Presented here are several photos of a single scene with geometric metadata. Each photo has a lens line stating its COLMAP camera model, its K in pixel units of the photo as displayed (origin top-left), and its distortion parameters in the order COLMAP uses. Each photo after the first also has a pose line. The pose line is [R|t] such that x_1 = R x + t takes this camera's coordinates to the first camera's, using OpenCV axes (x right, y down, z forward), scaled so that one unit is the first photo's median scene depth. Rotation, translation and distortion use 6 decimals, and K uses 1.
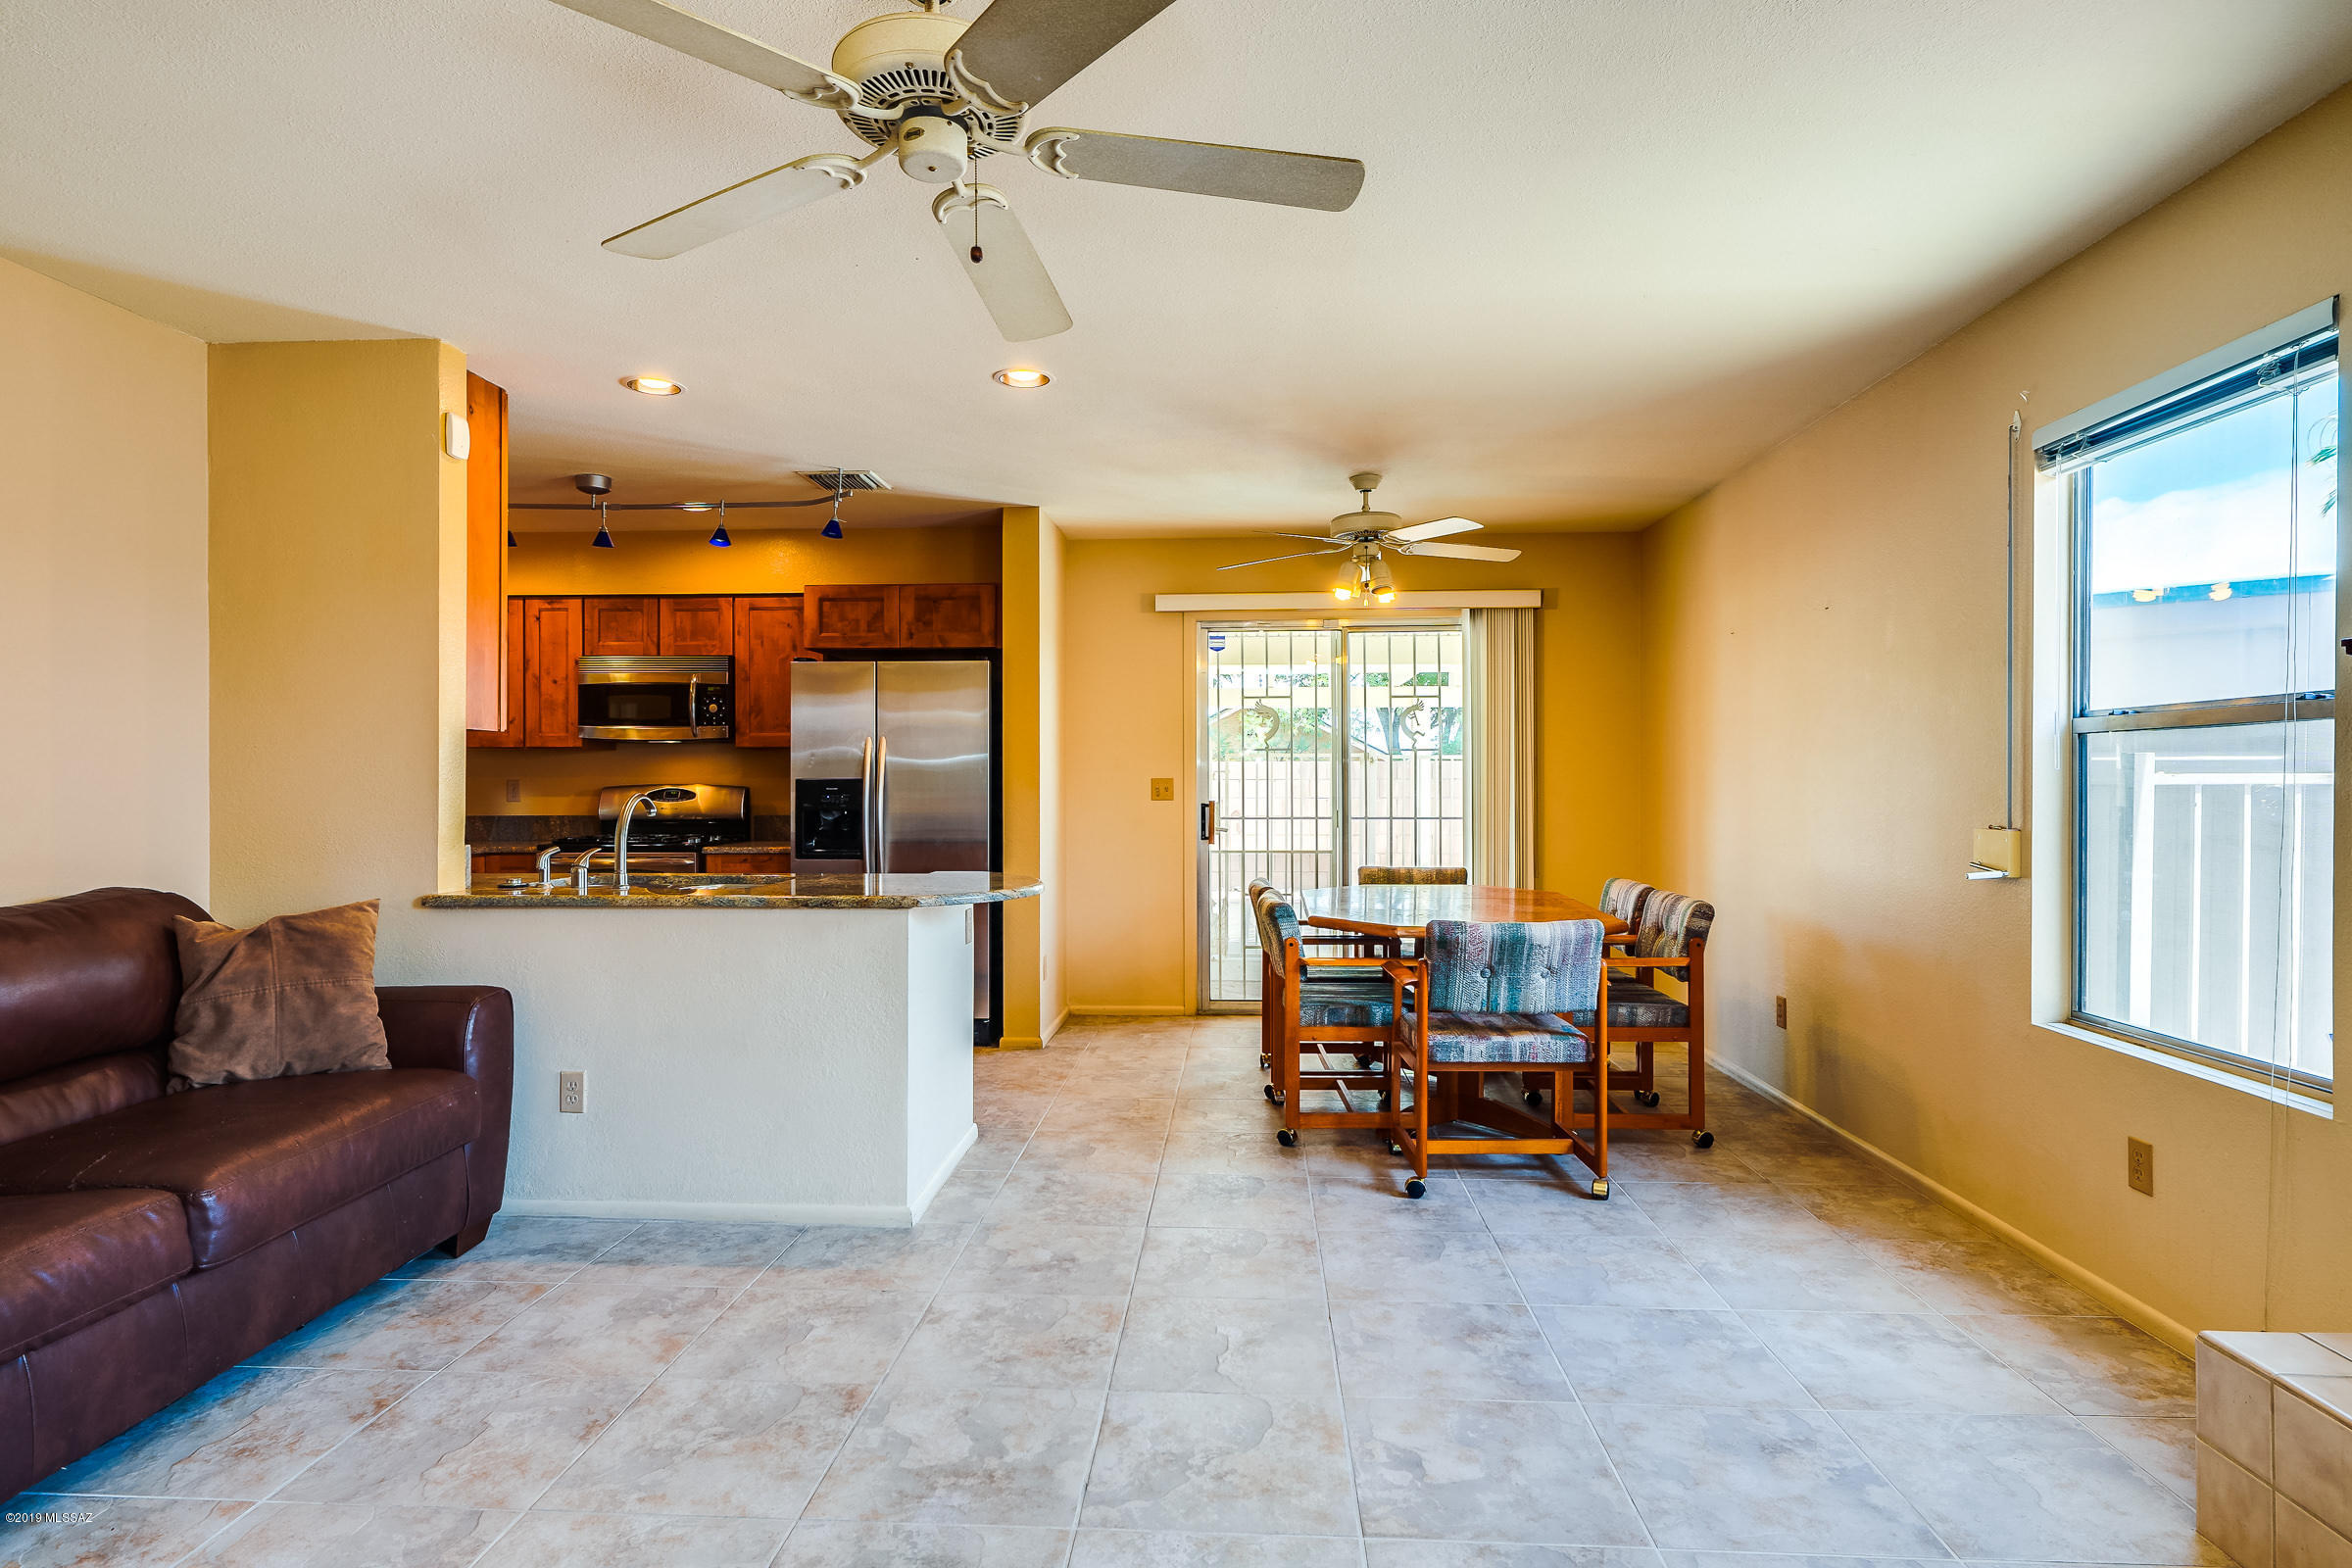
lens RADIAL K [[1266.4, 0, 1153.8], [0, 1266.4, 779.8], [0, 0, 1]] dist [0.004955, -0.001598]
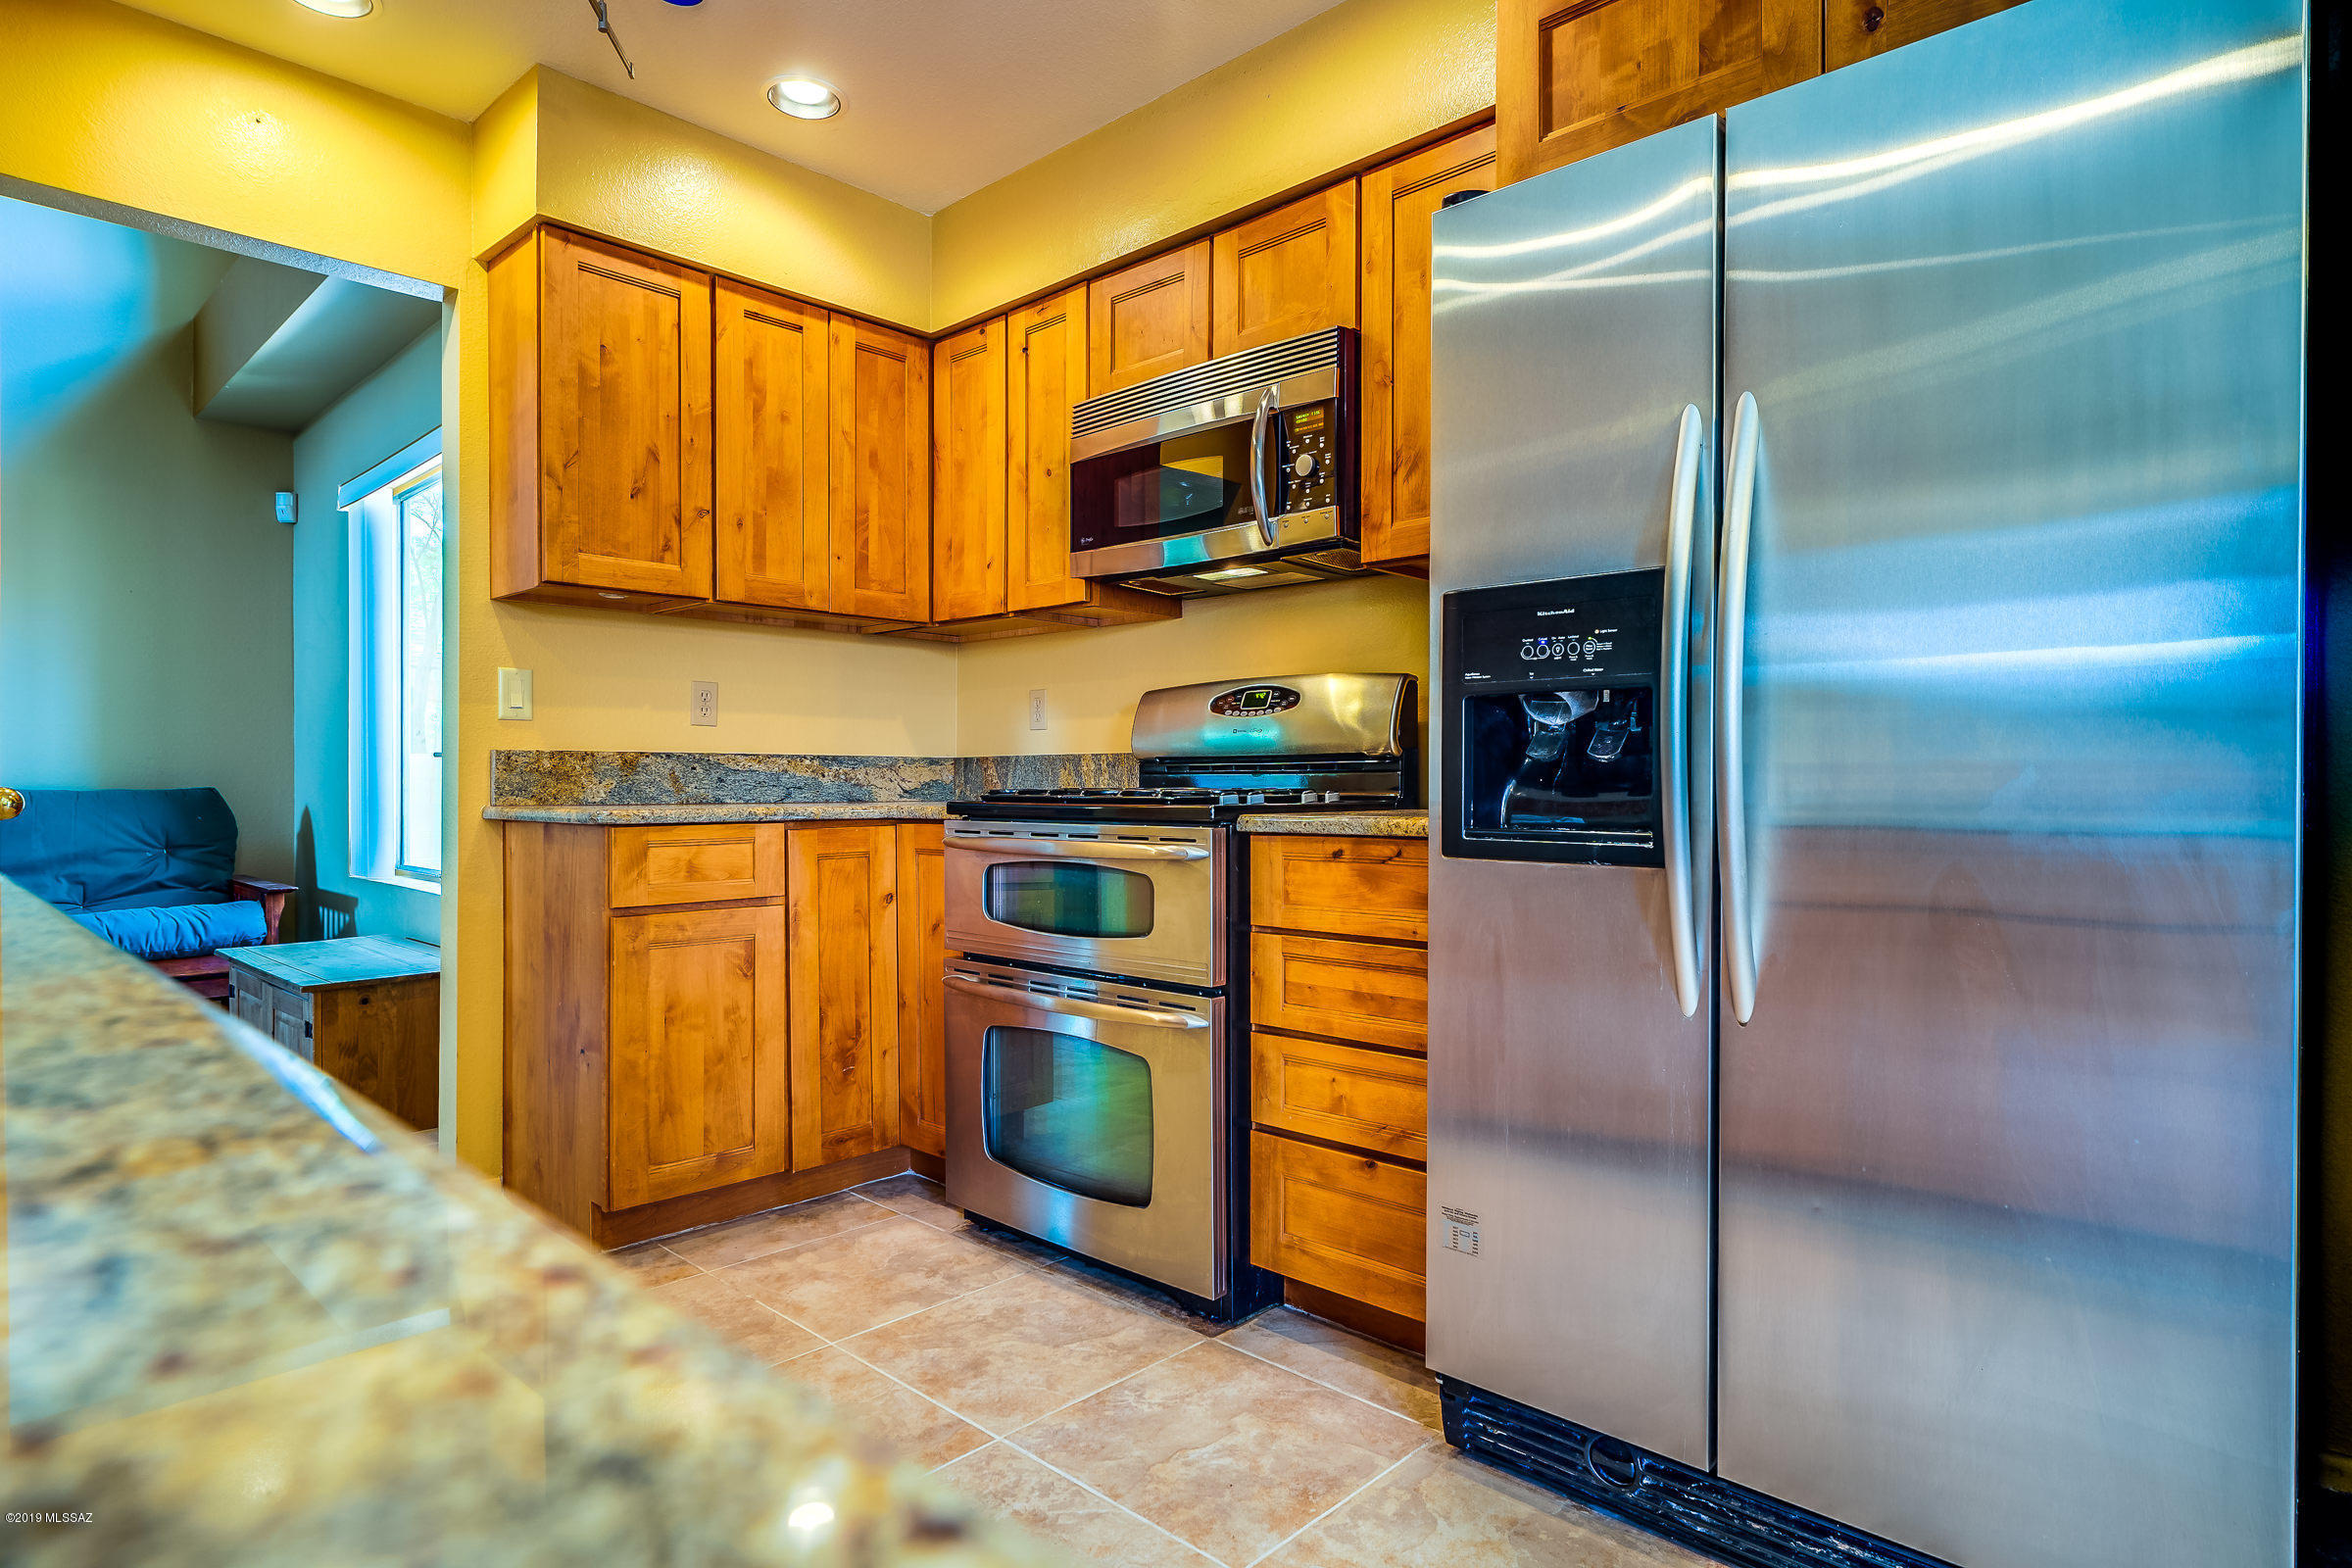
lens RADIAL K [[1266.4, 0, 1186.8], [0, 1266.4, 789.1], [0, 0, 1]] dist [0.004955, -0.001598]
pose [[0.779729, 0.004230, -0.626103, -0.227047], [-0.000288, 0.999979, 0.006397, 0.070887], [0.626117, -0.004808, 0.779714, 1.167087]]
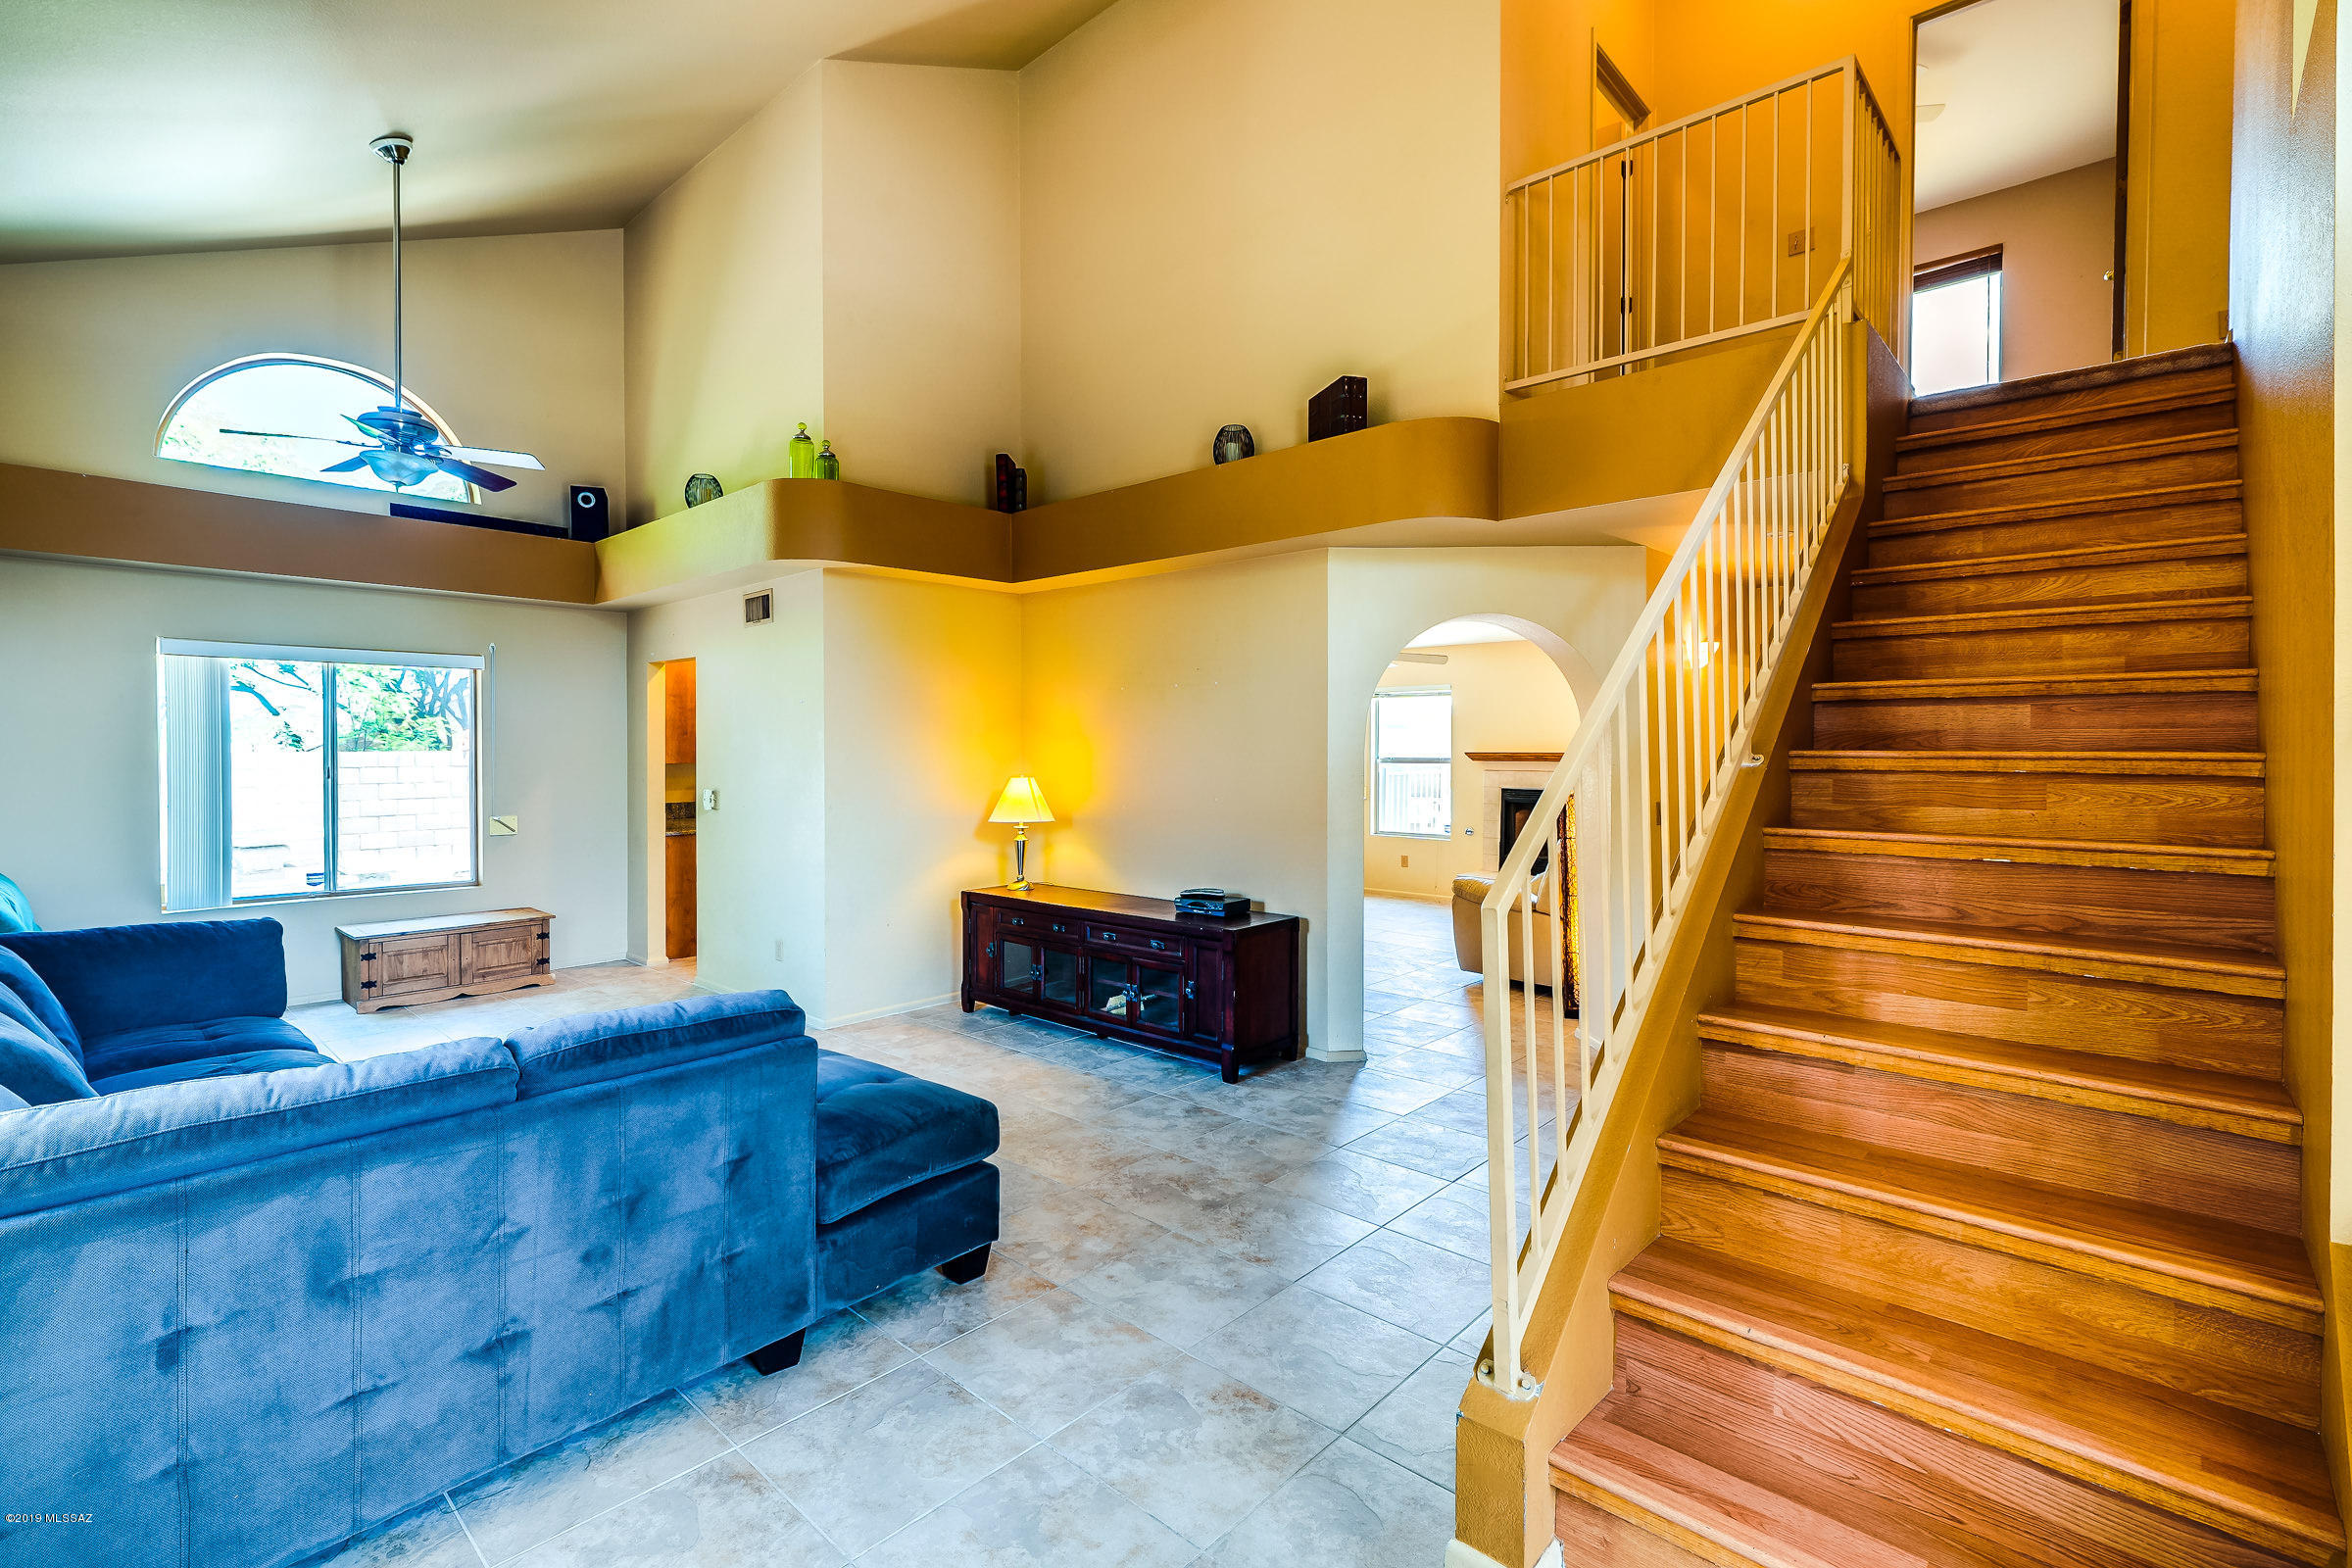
lens RADIAL K [[1063.9, 0, 1180.7], [0, 1063.9, 751.8], [0, 0, 1]] dist [0.009693, 0.000049]
pose [[0.607891, -0.004979, 0.794005, -2.070711], [-0.000242, 0.999979, 0.006456, -0.082102], [-0.794020, -0.004117, 0.607877, -0.506183]]
